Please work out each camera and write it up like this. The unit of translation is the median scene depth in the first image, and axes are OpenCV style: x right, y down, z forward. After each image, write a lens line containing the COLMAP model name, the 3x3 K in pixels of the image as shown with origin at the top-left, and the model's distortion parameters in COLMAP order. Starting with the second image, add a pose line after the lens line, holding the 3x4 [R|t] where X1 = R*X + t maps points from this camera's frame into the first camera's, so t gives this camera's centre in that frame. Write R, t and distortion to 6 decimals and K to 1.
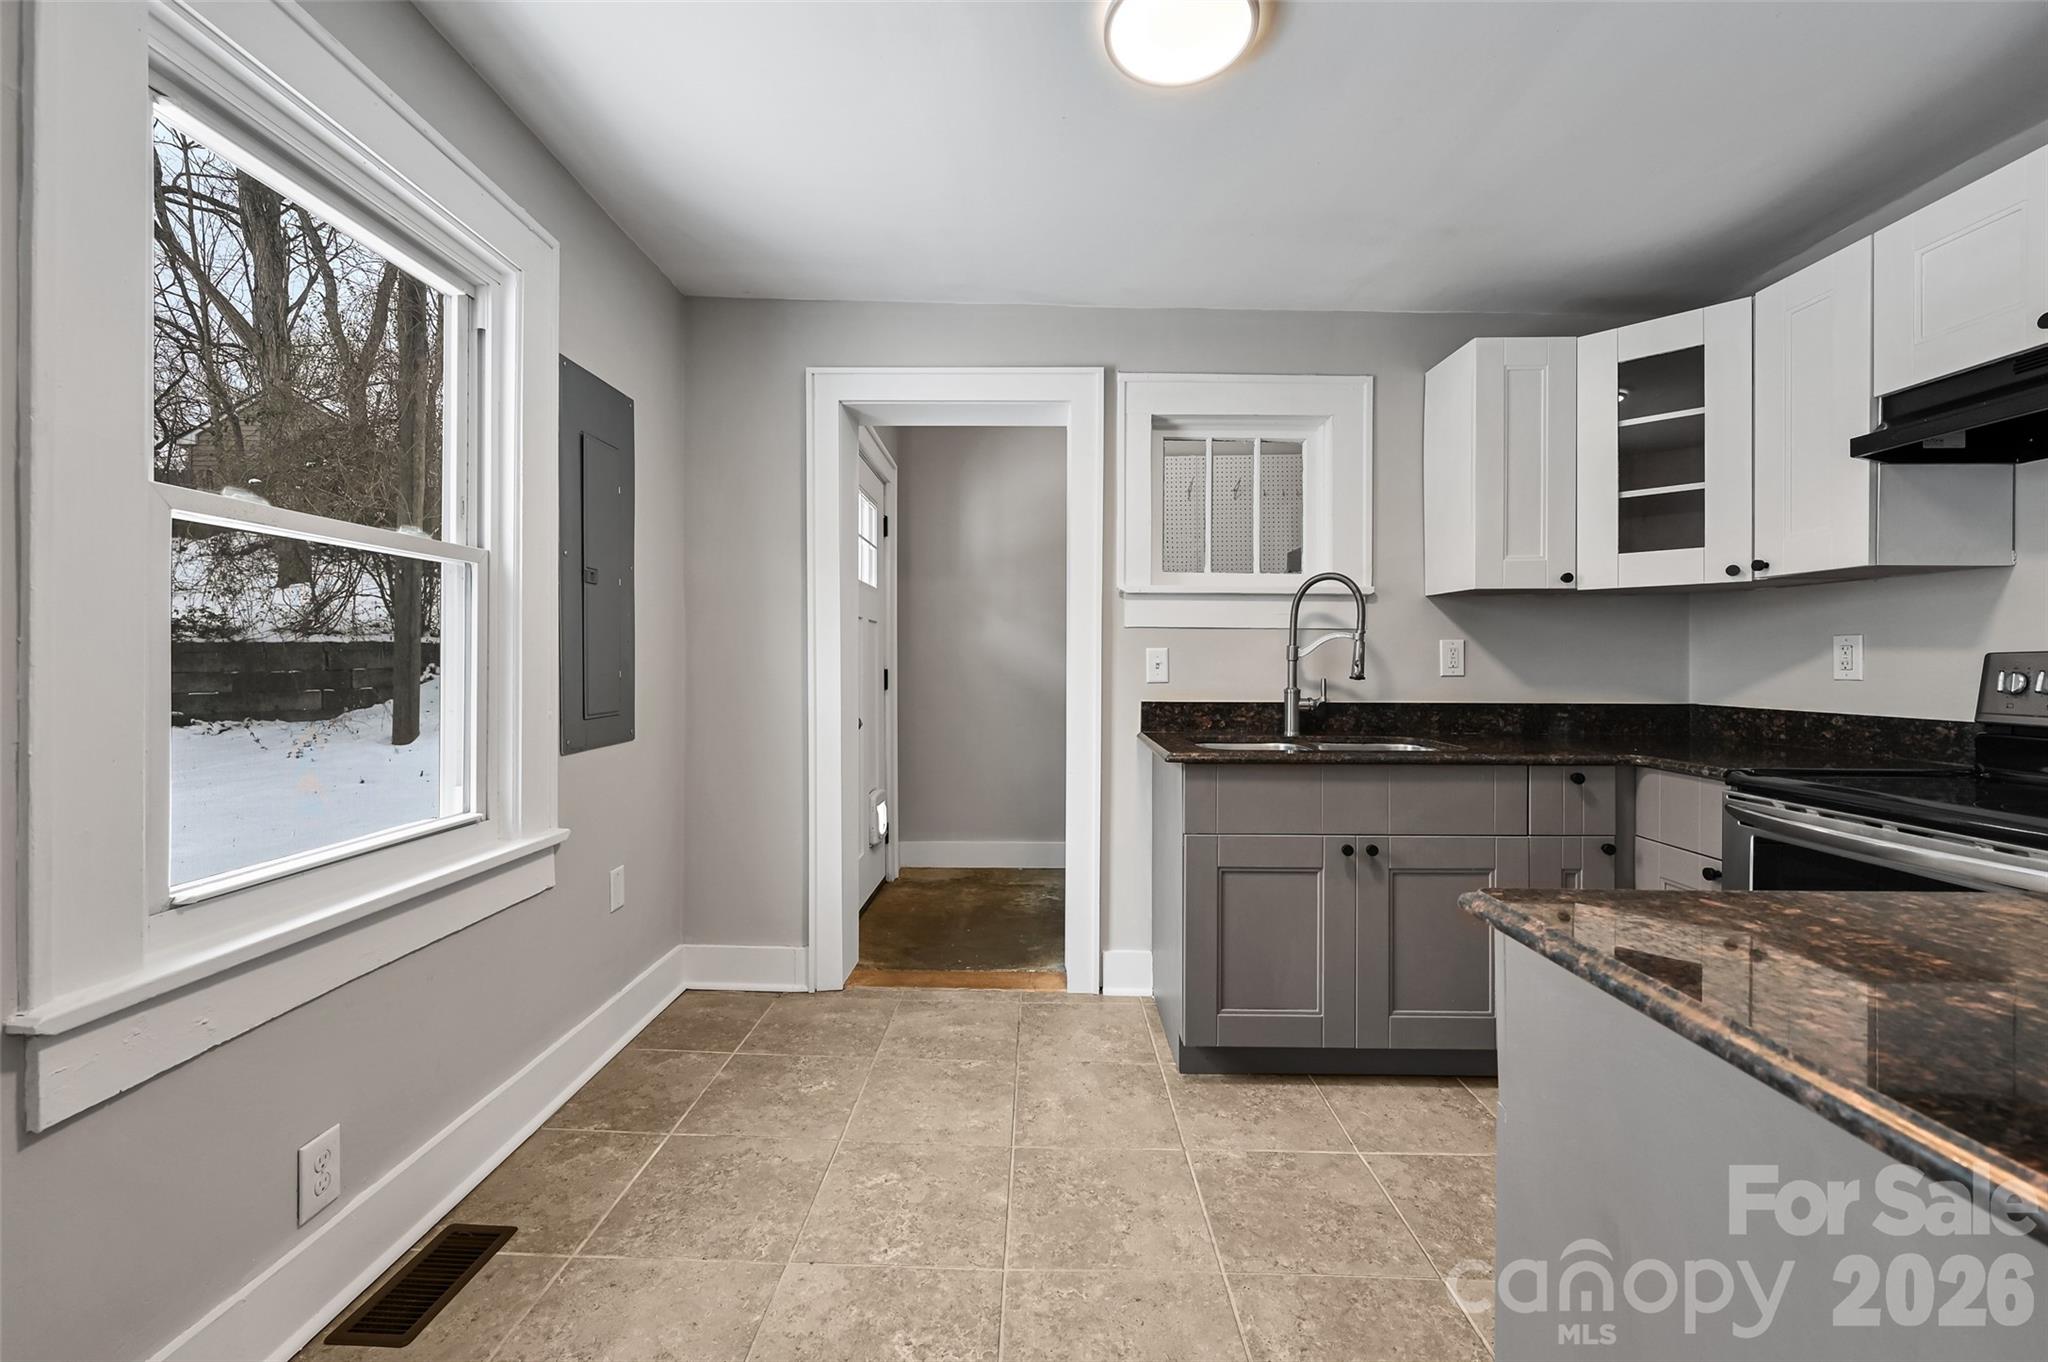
lens RADIAL K [[842.0, 0, 1024.0], [0, 842.0, 681.0], [0, 0, 1]] dist [0.000302, 0.000176]
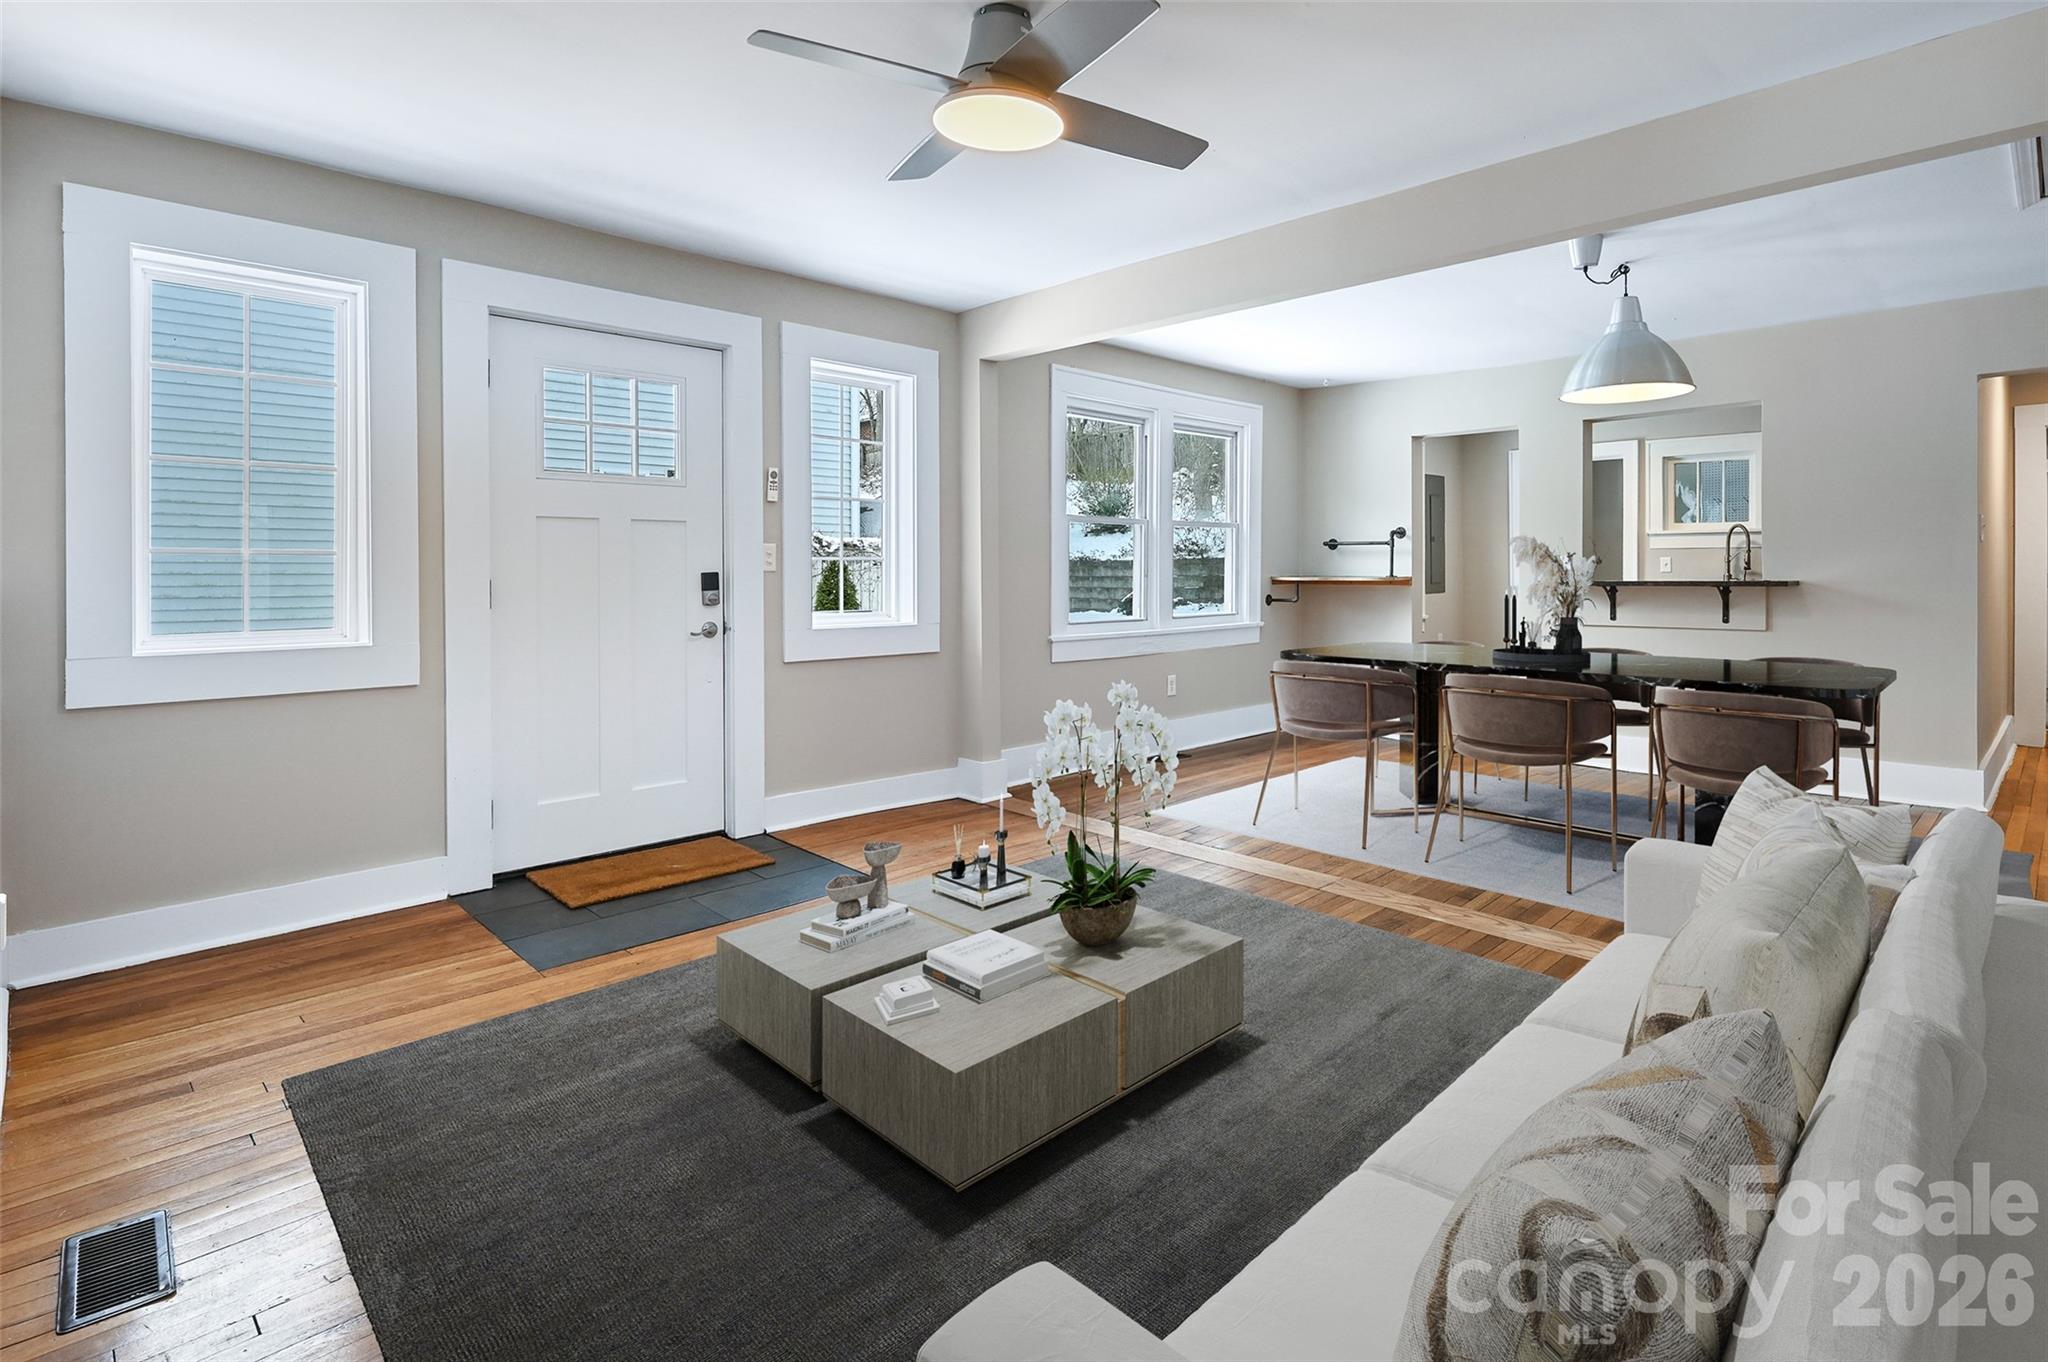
lens RADIAL K [[990.3, 0, 1024.0], [0, 990.3, 681.0], [0, 0, 1]] dist [-0.050543, 0.000007]
pose [[0.694790, 0.060366, -0.716675, 0.873935], [0.011968, 0.995363, 0.095443, 0.024162], [0.719113, -0.074890, 0.690845, -2.154160]]
